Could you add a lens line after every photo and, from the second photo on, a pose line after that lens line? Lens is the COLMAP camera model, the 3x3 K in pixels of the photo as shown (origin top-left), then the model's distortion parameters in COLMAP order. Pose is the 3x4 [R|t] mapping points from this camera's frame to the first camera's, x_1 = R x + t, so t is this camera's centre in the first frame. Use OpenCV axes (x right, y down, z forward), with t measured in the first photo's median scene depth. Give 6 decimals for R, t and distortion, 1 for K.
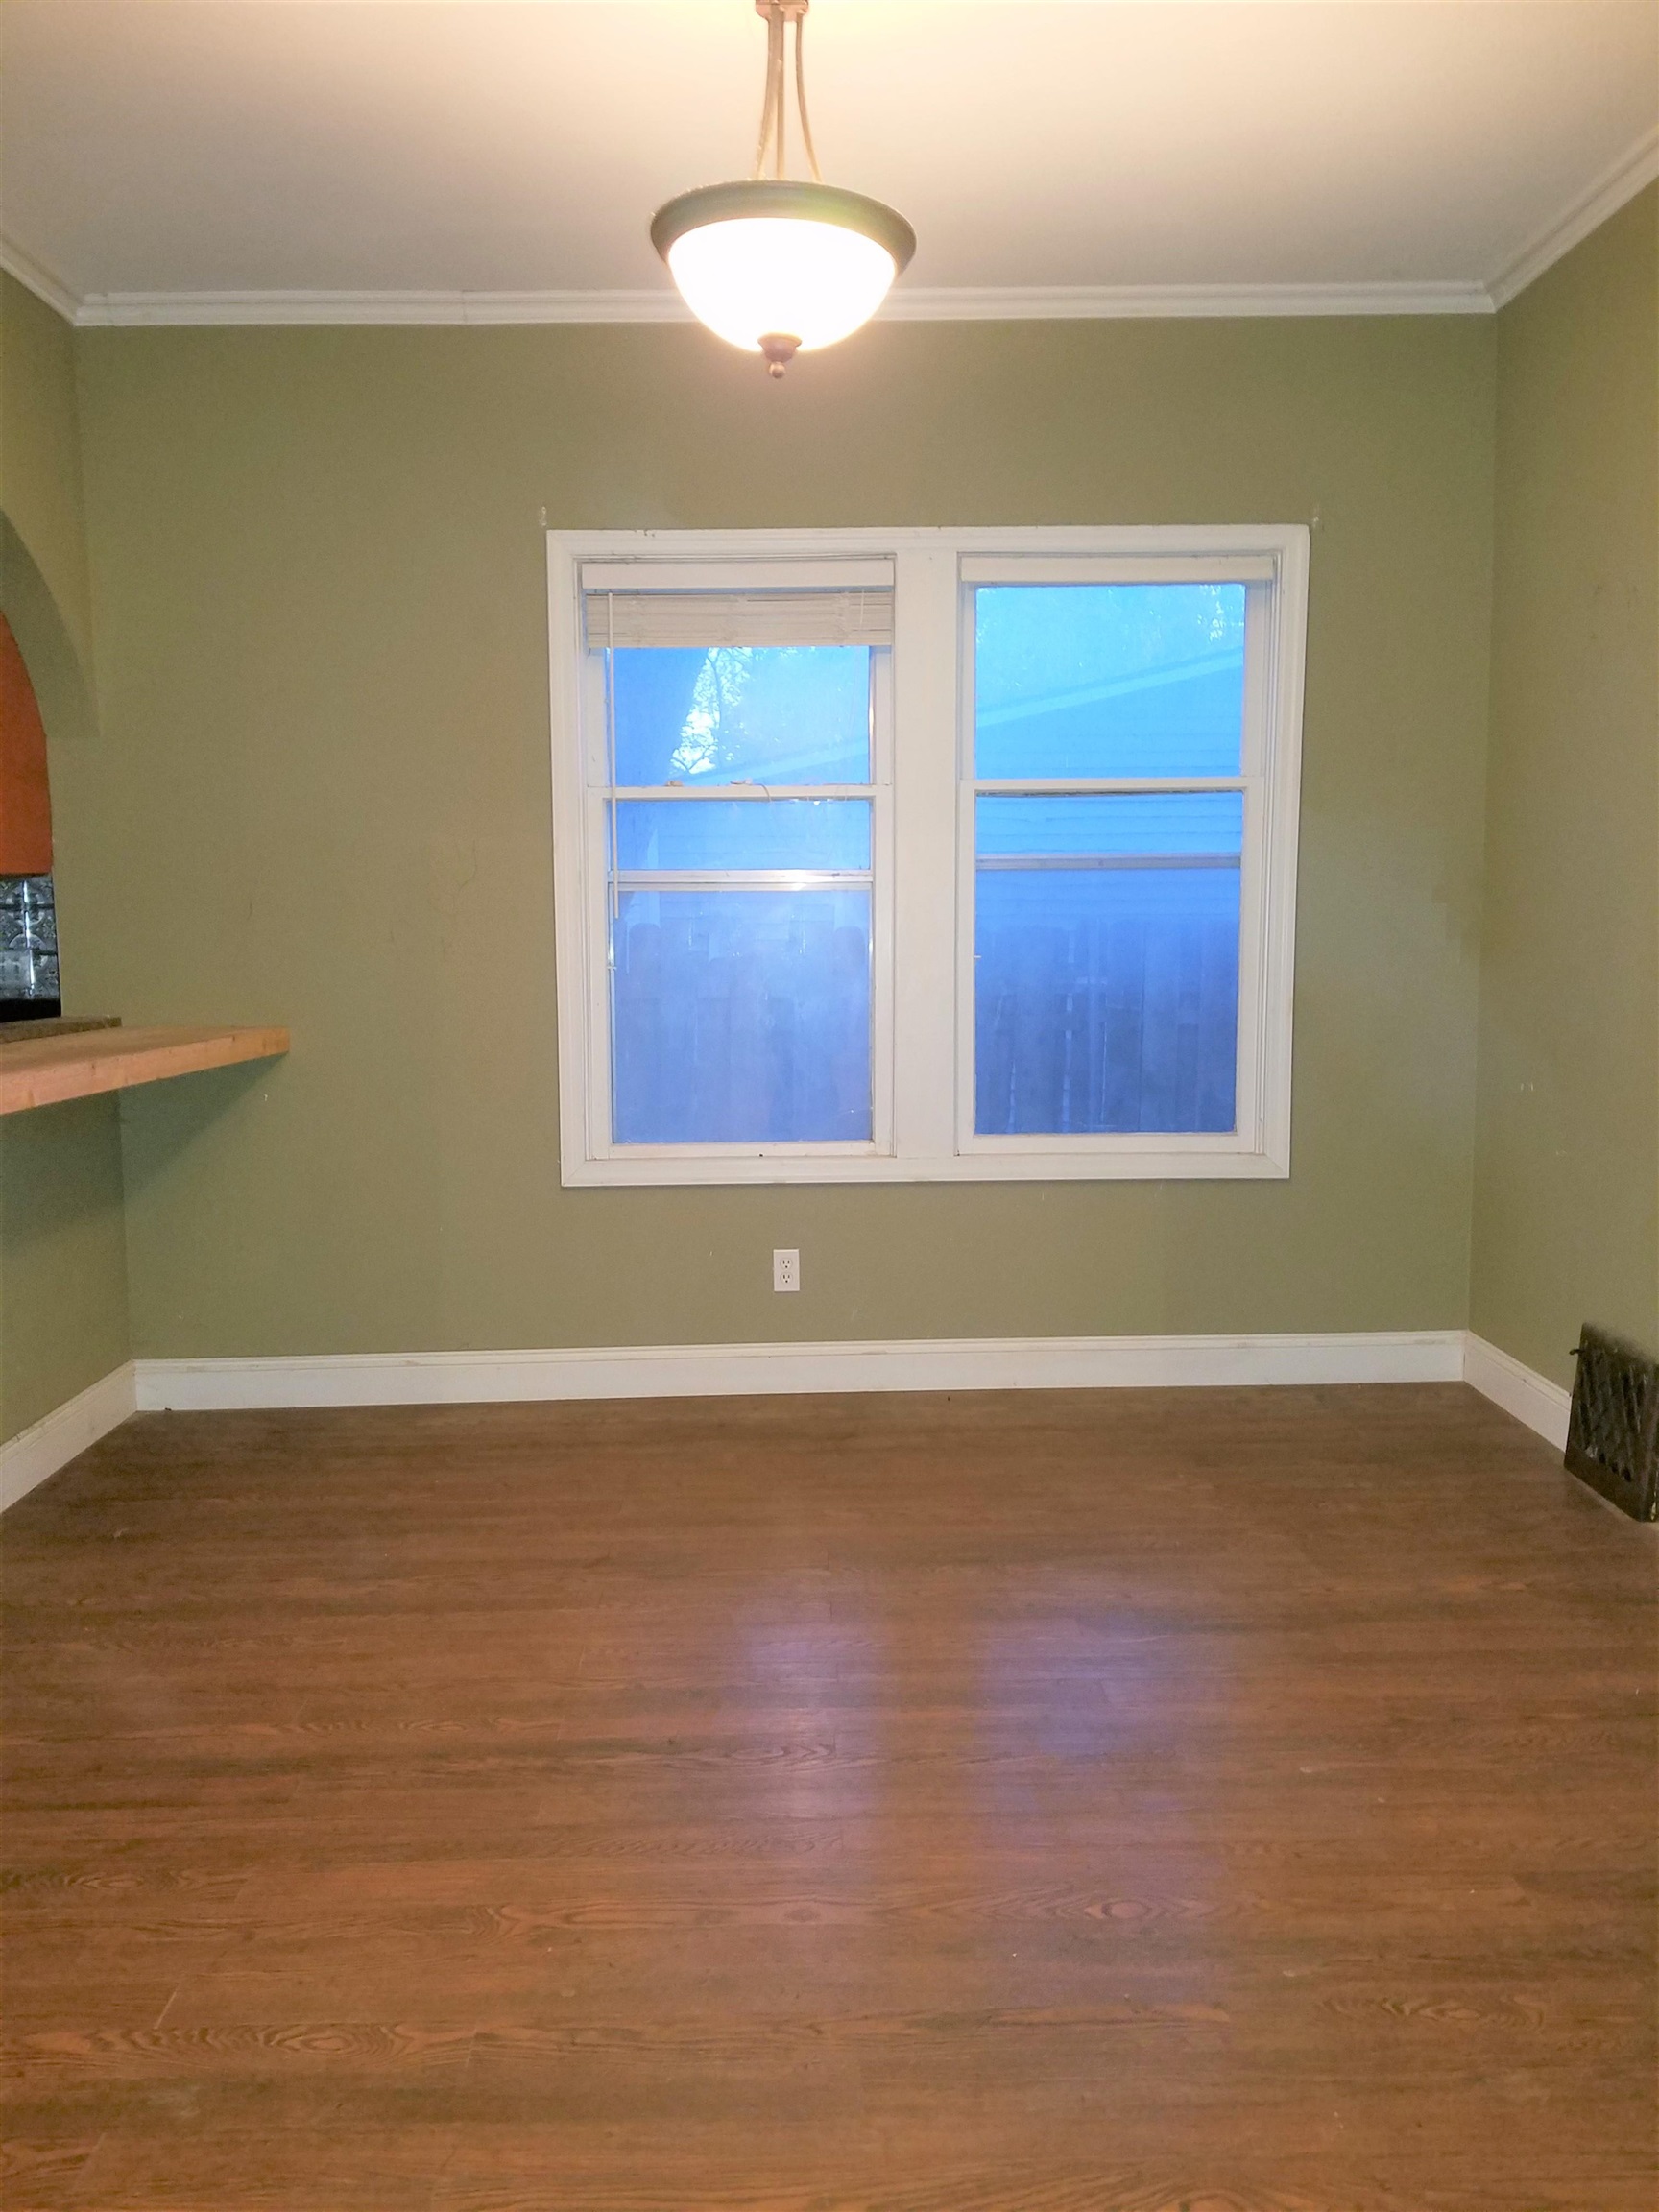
lens RADIAL K [[1733.4, 0, 828.1], [0, 1733.4, 1118.4], [0, 0, 1]] dist [0.098566, -0.155022]
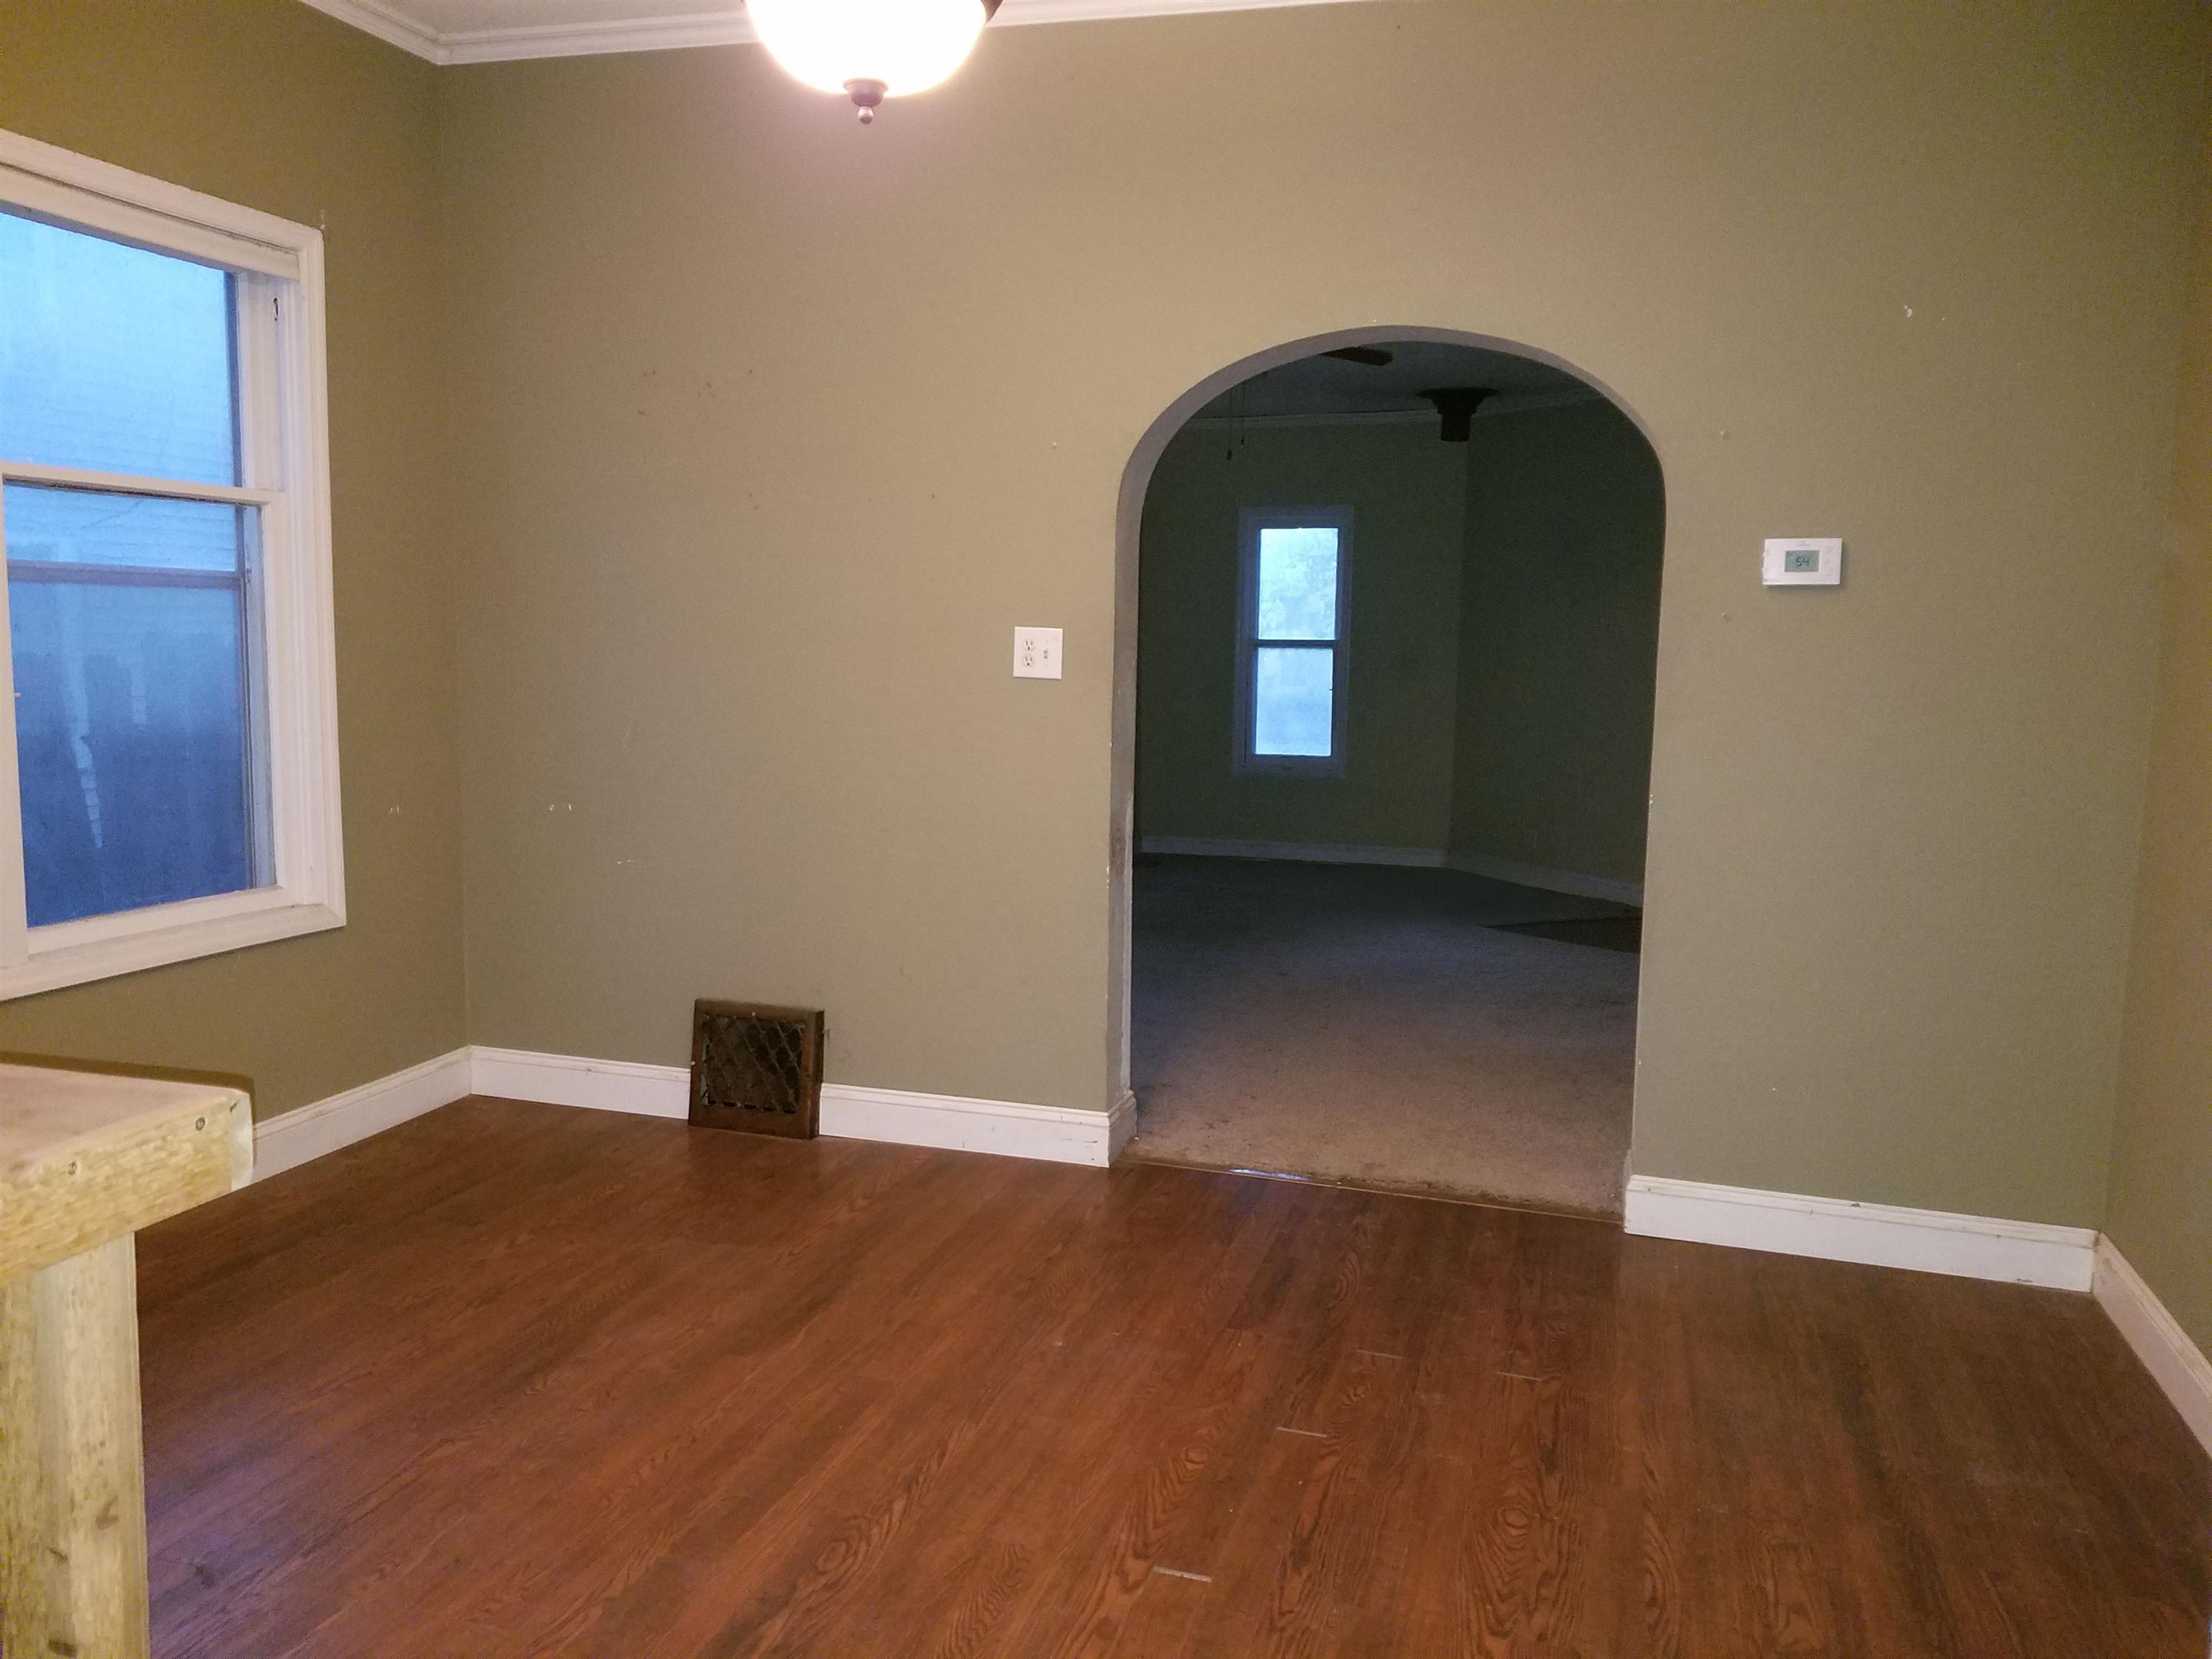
lens RADIAL K [[1733.4, 0, 1088.5], [0, 1733.4, 852.1], [0, 0, 1]] dist [0.098566, -0.155022]
pose [[0.306765, -0.104026, 0.946083, -0.602132], [0.083290, 0.993130, 0.082193, -0.059015], [-0.948134, 0.053585, 0.313322, 0.383292]]
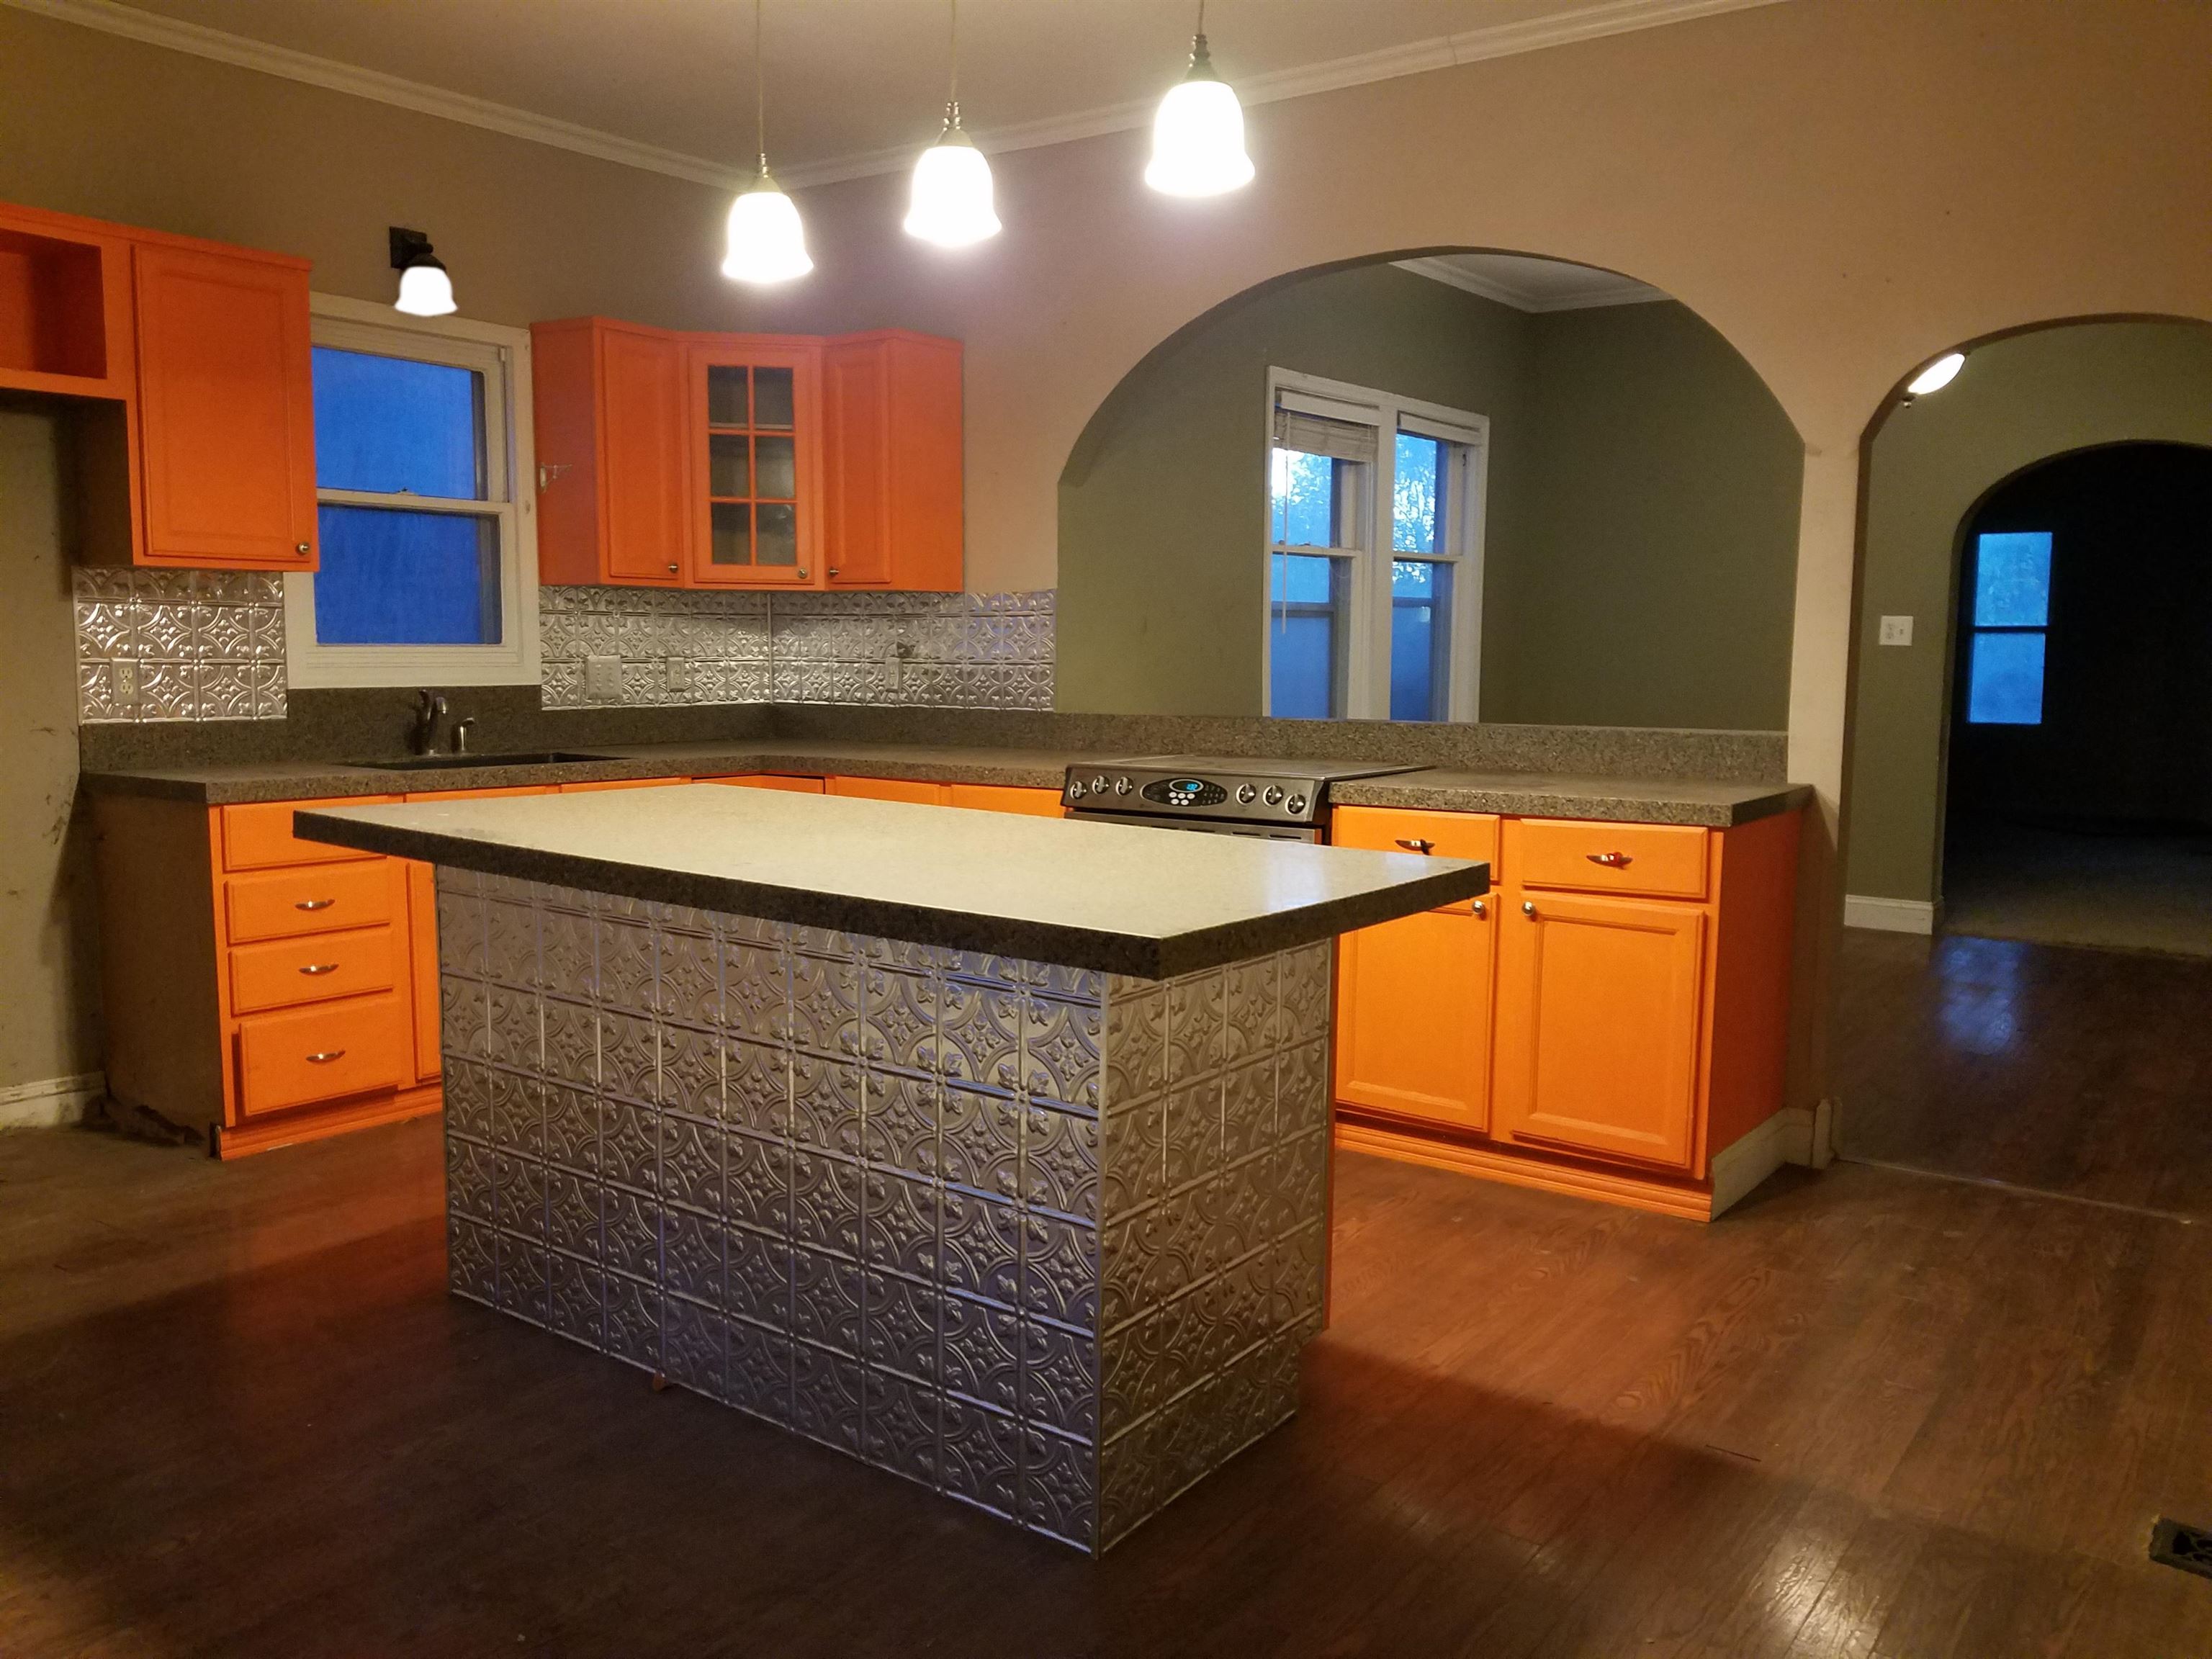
lens RADIAL K [[1733.4, 0, 1088.5], [0, 1733.4, 852.1], [0, 0, 1]] dist [0.098566, -0.155022]
pose [[0.599635, -0.090610, 0.795127, -1.633876], [0.080639, 0.995354, 0.052614, -0.028294], [-0.796200, 0.032569, 0.604156, 0.302861]]
